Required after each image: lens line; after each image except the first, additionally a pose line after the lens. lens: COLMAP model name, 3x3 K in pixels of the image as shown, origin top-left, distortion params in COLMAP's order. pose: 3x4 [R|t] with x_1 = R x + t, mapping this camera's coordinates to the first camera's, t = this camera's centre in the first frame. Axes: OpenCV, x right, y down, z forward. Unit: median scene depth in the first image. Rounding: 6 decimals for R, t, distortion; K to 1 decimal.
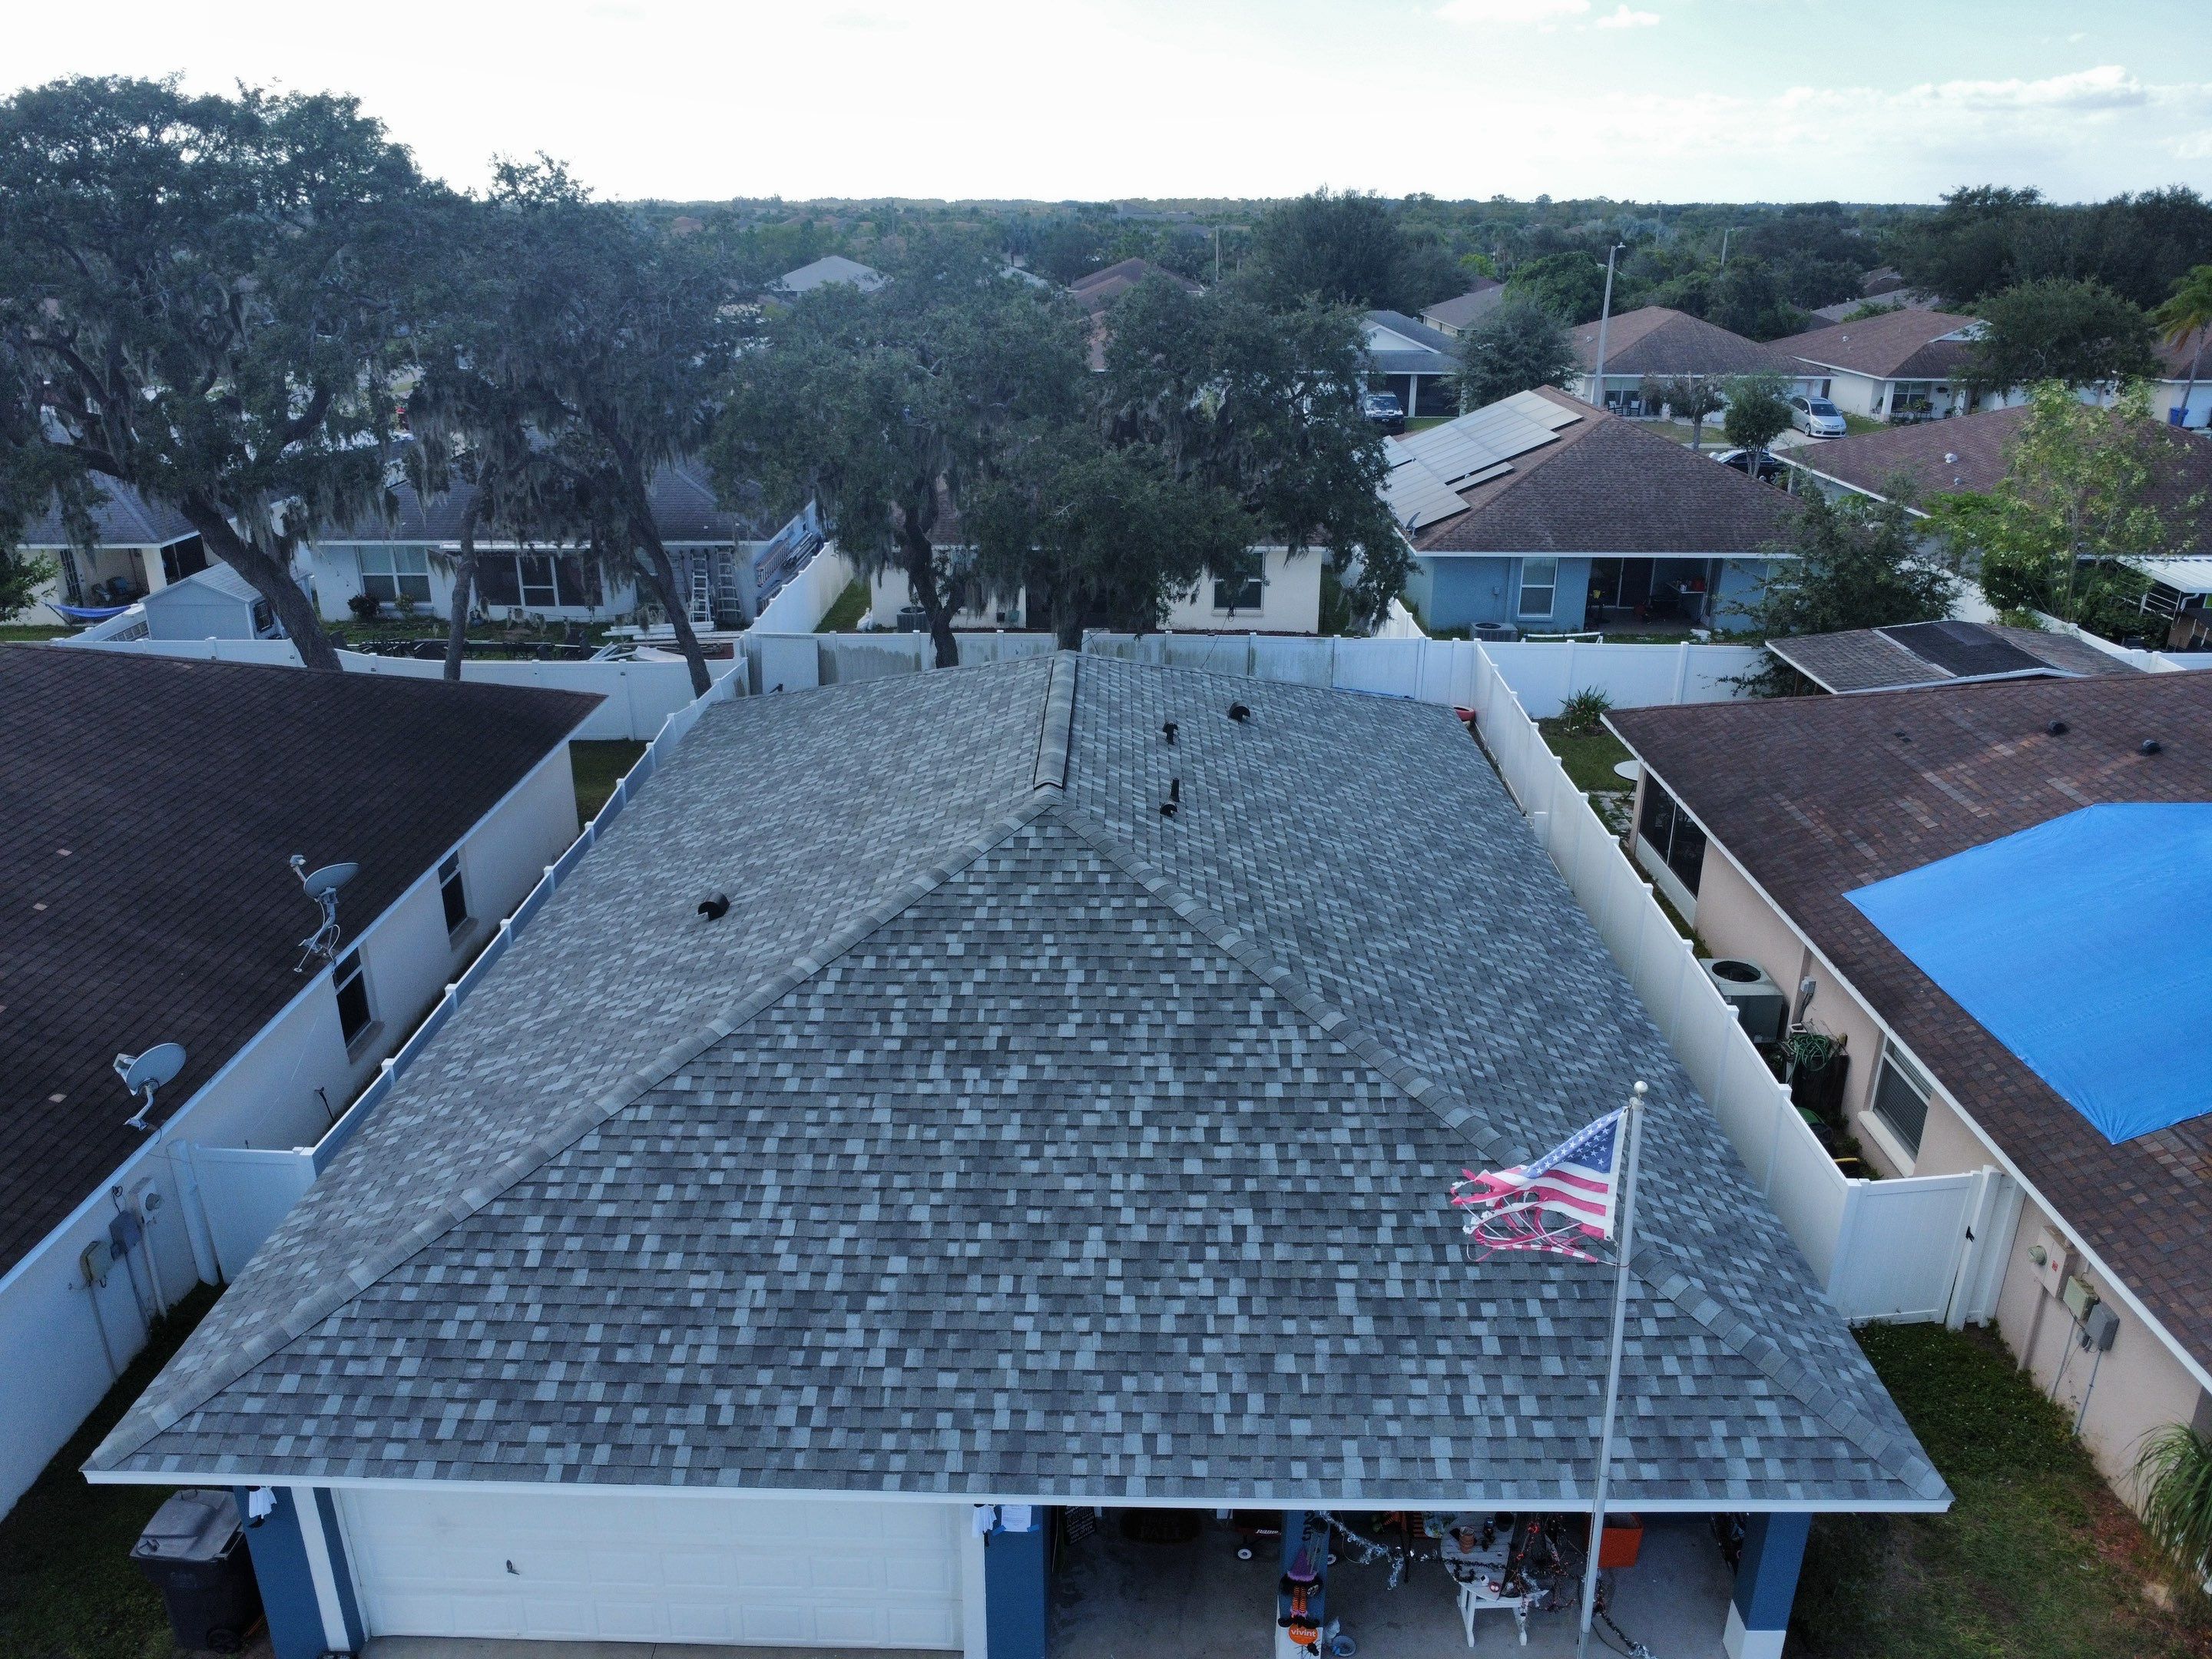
lens RADIAL K [[1620.1, 0, 1099.0], [0, 1620.1, 818.2], [0, 0, 1]] dist [-0.024429, -0.012241]
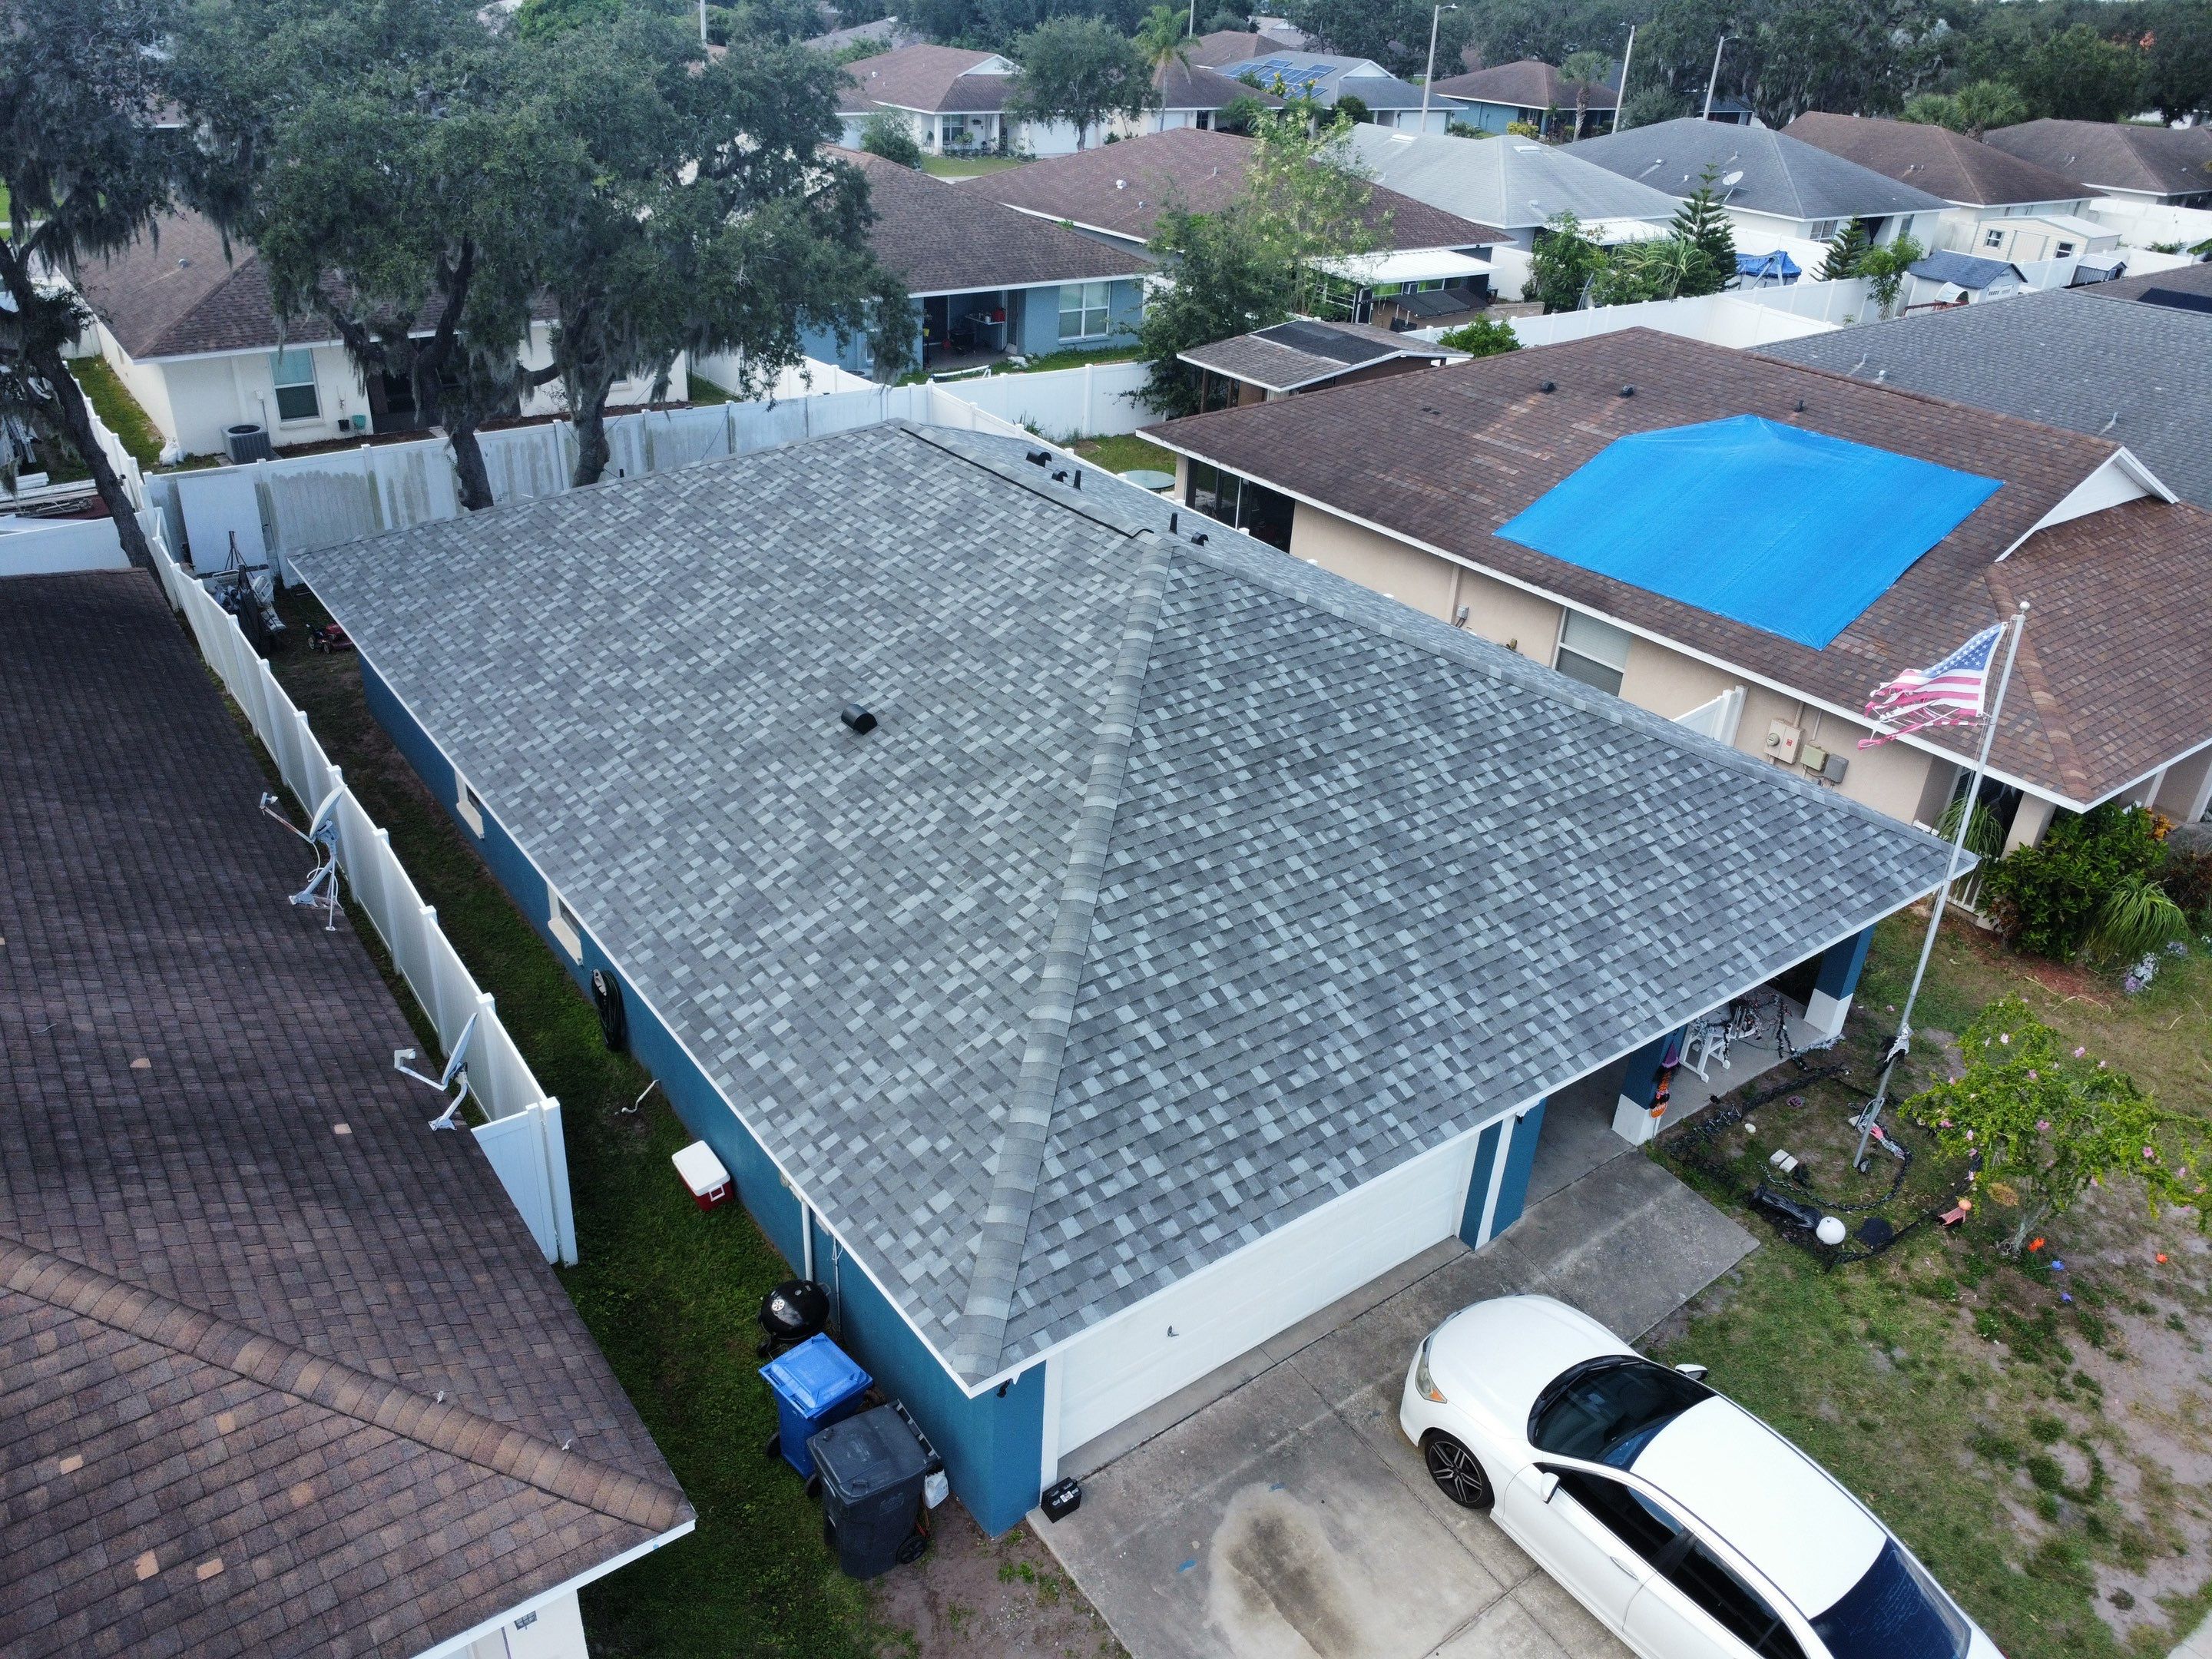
lens RADIAL K [[1620.1, 0, 1095.8], [0, 1620.1, 833.1], [0, 0, 1]] dist [-0.024429, -0.012241]
pose [[0.789495, -0.262331, 0.554870, -0.871568], [0.175557, 0.962803, 0.205401, -0.066908], [-0.588114, -0.064752, 0.806182, 0.194939]]
